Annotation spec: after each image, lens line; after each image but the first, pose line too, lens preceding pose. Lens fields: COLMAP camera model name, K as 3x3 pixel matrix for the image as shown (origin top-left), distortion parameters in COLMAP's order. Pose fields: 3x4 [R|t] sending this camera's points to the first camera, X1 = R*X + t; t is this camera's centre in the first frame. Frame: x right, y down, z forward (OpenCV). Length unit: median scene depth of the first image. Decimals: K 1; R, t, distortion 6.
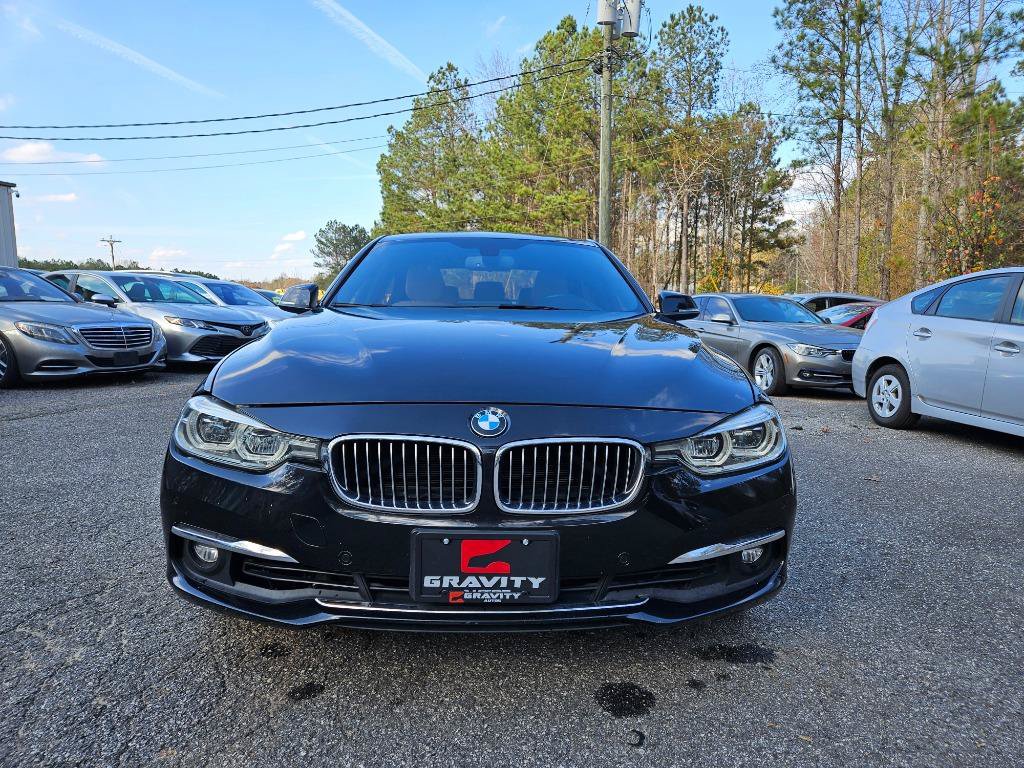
lens RADIAL K [[697.8, 0, 510.0], [0, 697.8, 374.1], [0, 0, 1]] dist [0.072855, -0.057303]
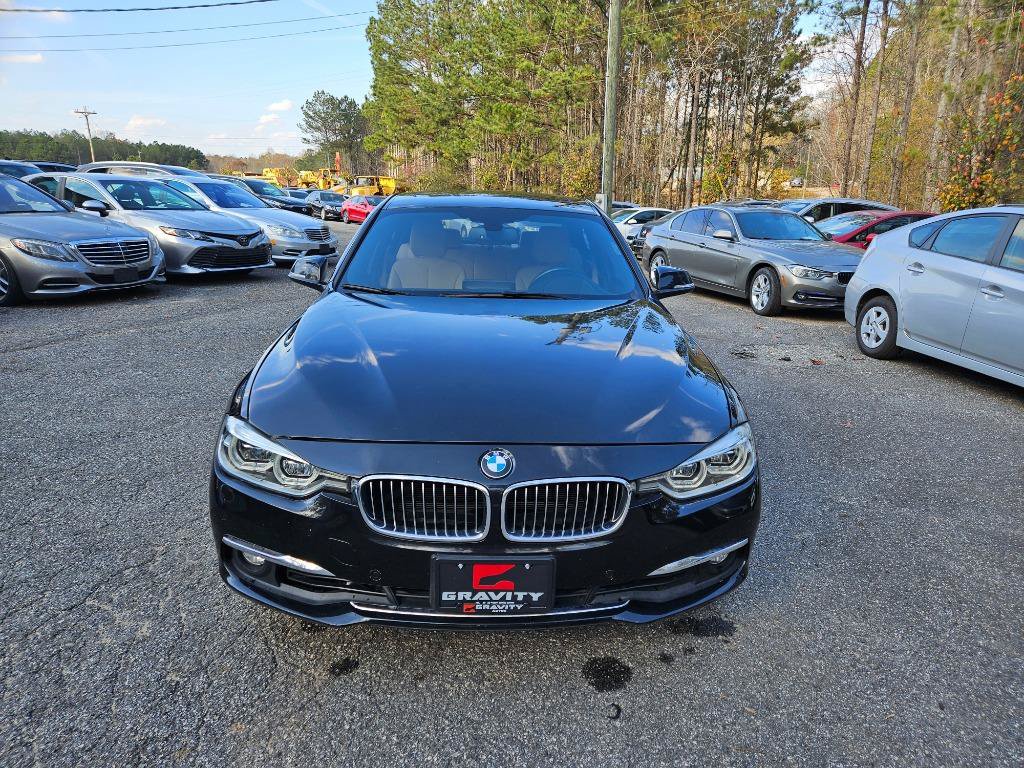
lens RADIAL K [[697.8, 0, 517.8], [0, 697.8, 393.2], [0, 0, 1]] dist [0.072855, -0.057303]
pose [[0.999879, 0.006893, 0.013931, -0.008829], [-0.009385, 0.982199, 0.187606, -0.190910], [-0.012390, -0.187714, 0.982146, -0.078890]]
